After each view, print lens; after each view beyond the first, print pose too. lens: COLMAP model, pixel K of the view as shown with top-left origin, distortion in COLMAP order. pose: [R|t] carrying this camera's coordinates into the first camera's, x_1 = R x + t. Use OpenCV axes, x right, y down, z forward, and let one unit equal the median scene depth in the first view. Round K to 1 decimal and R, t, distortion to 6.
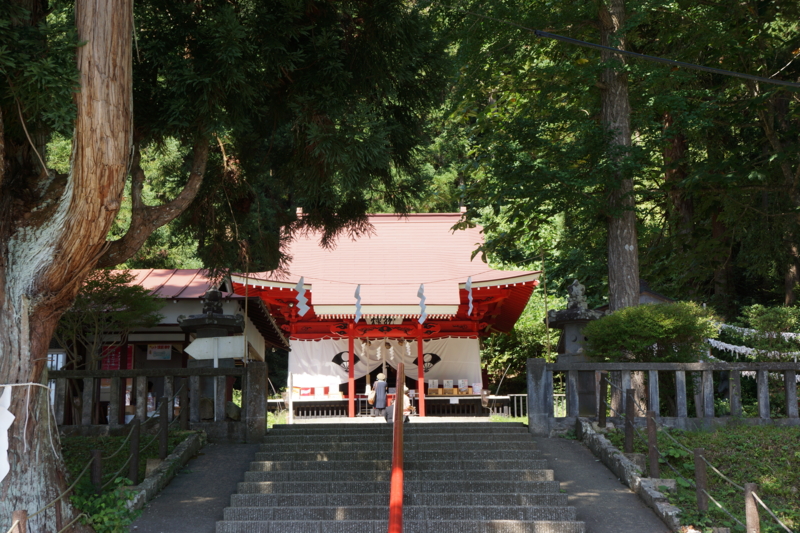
lens RADIAL K [[1480.0, 0, 400.5], [0, 1480.0, 268.7], [0, 0, 1]] dist [0.189947, 0.000000]
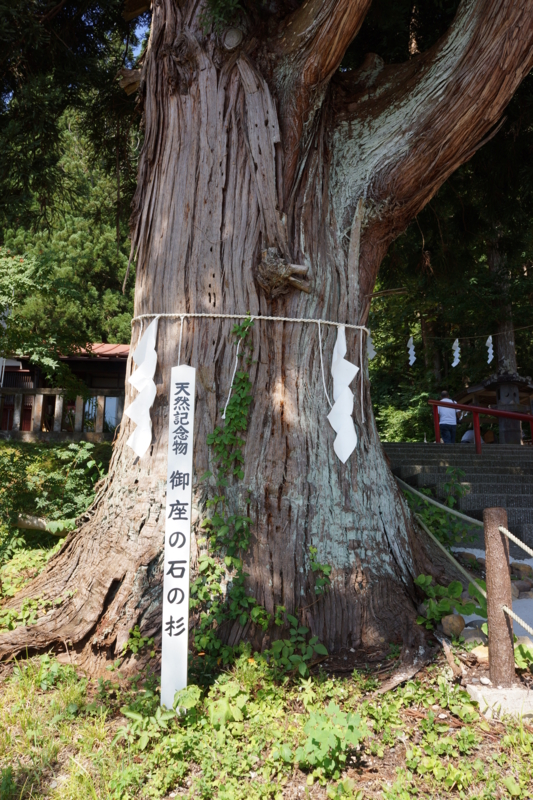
lens RADIAL K [[630.2, 0, 266.1], [0, 630.2, 397.3], [0, 0, 1]] dist [-0.093716, -0.002751]
pose [[0.995886, 0.044243, 0.079076, -0.312925], [-0.043983, 0.999020, -0.005027, 0.112588], [-0.079220, 0.001529, 0.996856, 0.707825]]
